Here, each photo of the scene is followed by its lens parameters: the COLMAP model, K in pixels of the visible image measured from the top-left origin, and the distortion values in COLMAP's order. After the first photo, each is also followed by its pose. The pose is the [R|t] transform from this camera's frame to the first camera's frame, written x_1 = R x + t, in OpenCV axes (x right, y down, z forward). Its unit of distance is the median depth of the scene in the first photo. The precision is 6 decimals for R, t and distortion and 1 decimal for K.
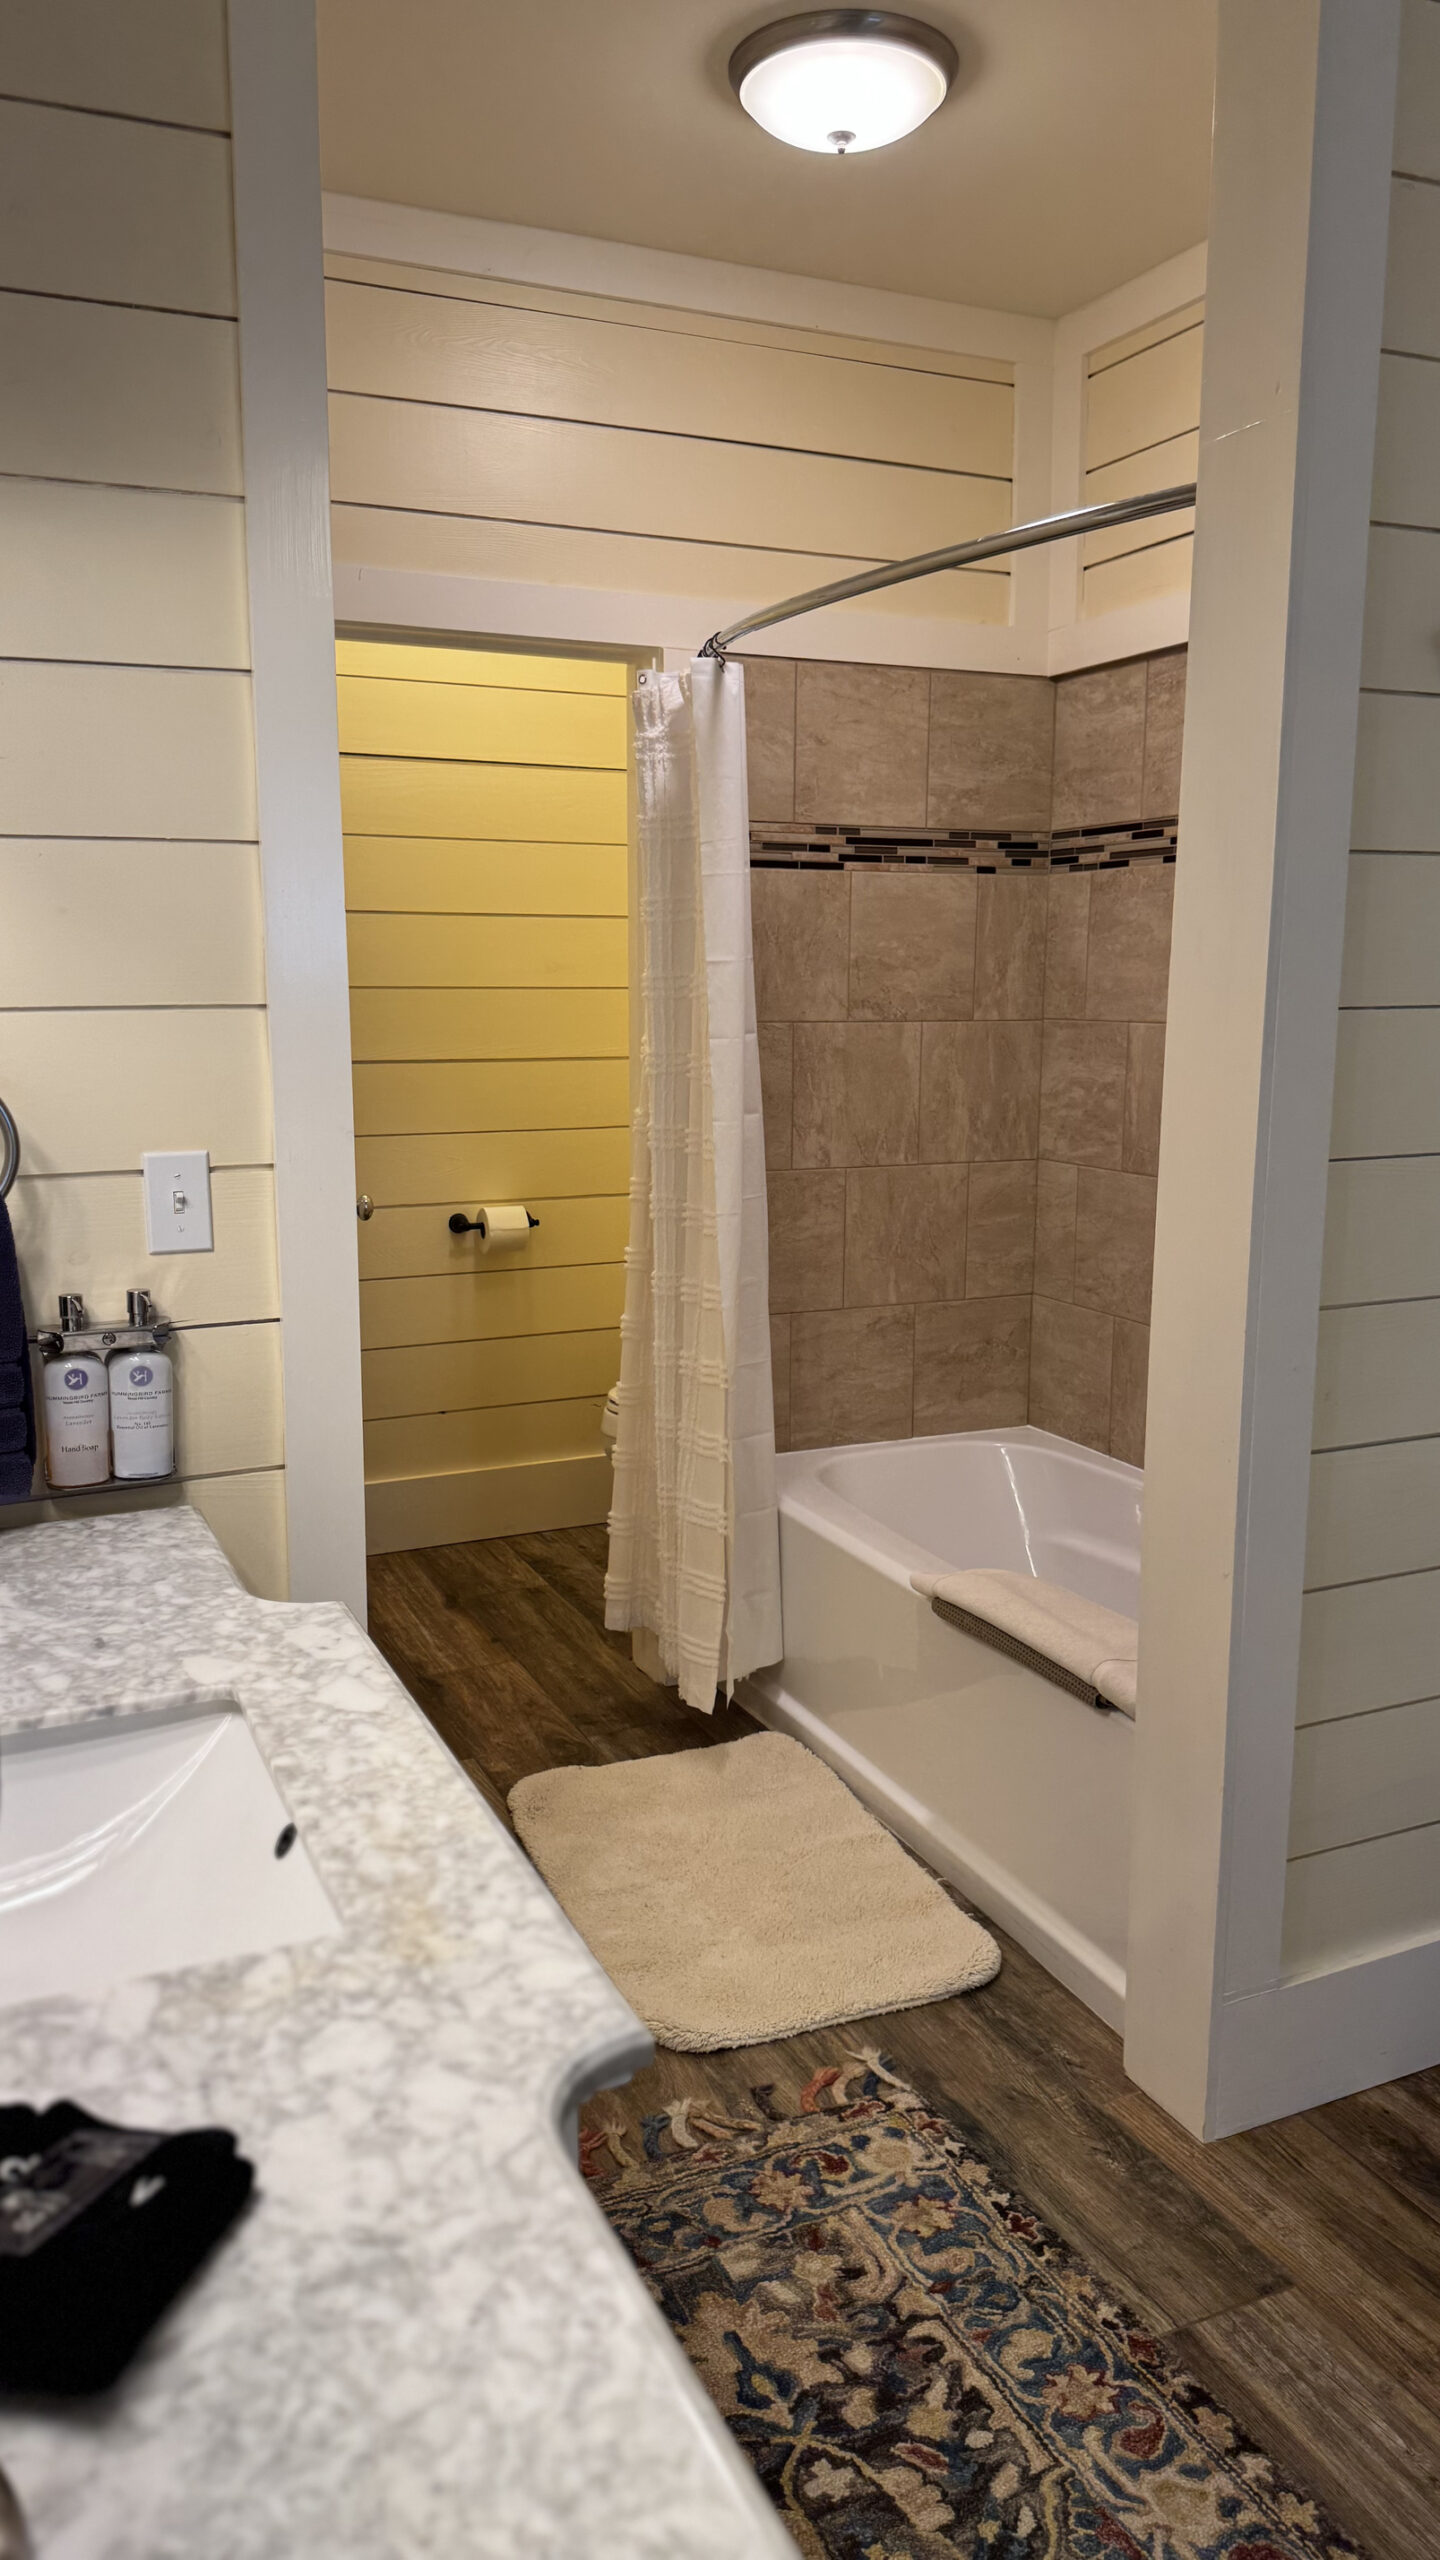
lens RADIAL K [[1798.1, 0, 705.6], [0, 1798.1, 1239.8], [0, 0, 1]] dist [0.018425, -0.040266]
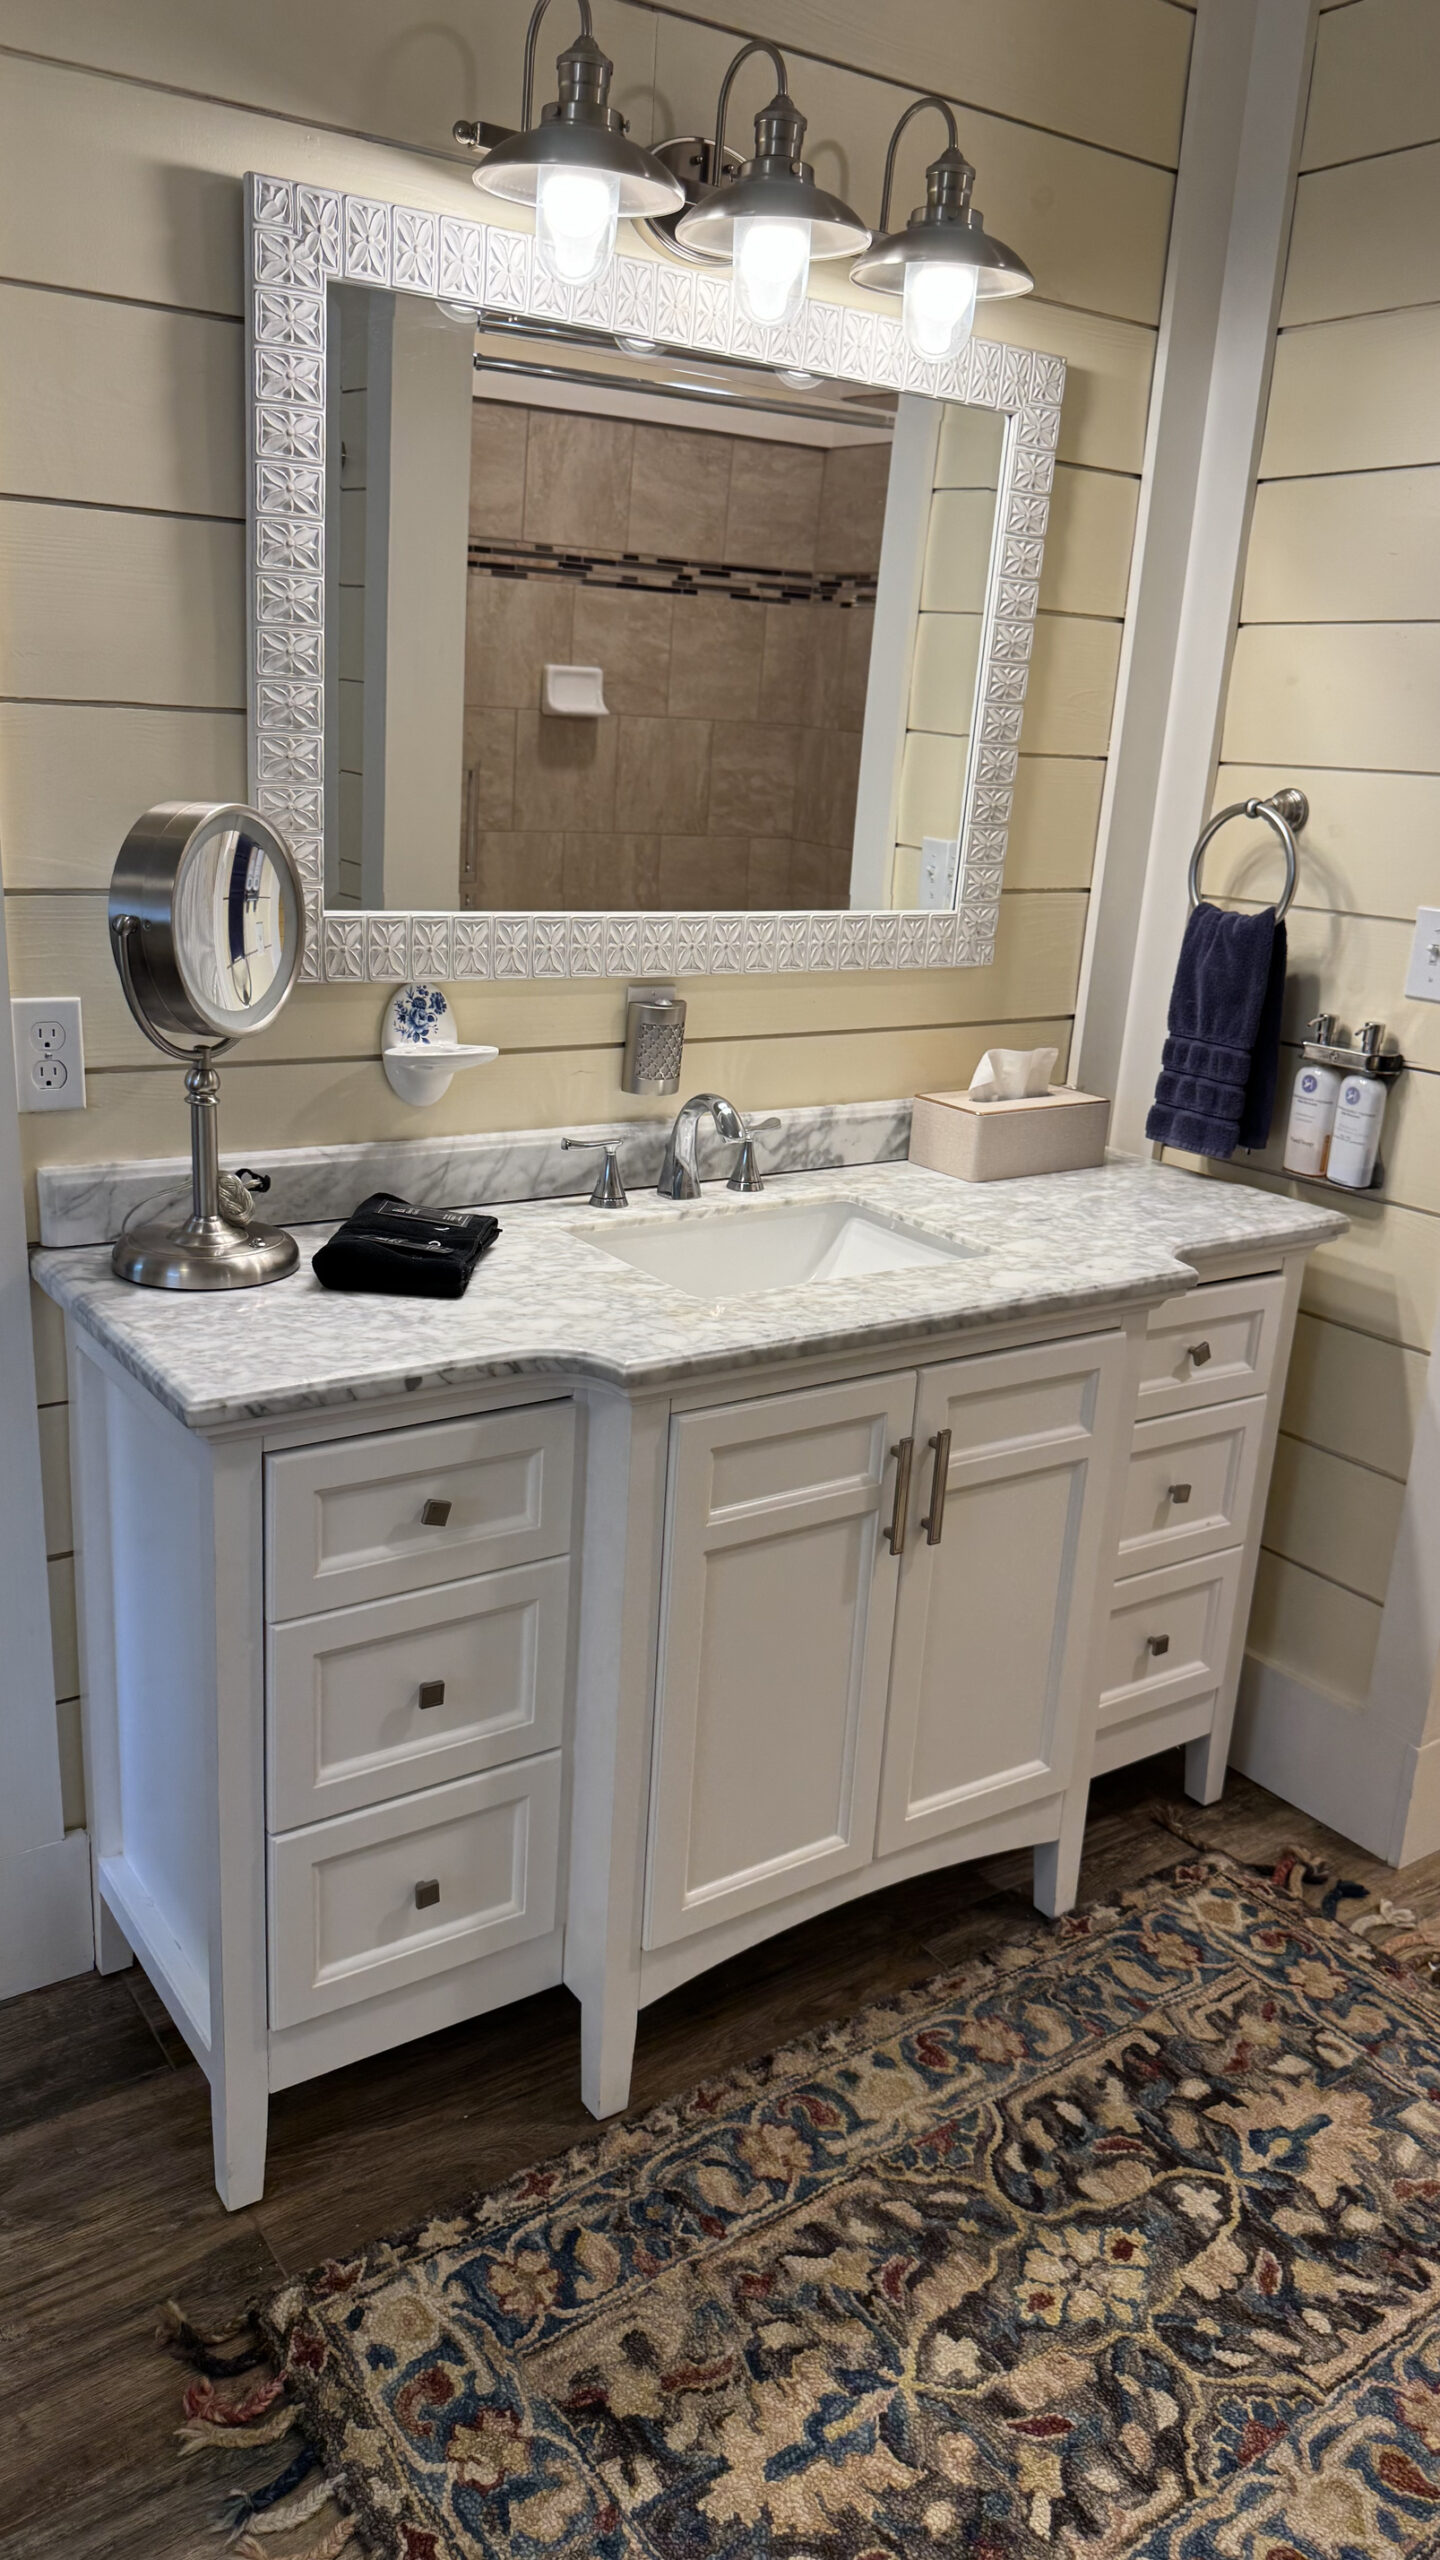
lens RADIAL K [[1798.1, 0, 719.2], [0, 1798.1, 1279.9], [0, 0, 1]] dist [0.018425, -0.040266]
pose [[0.181308, 0.299120, -0.936832, 0.844625], [-0.202991, 0.943489, 0.261960, -0.041061], [0.962248, 0.142673, 0.231781, 0.404133]]
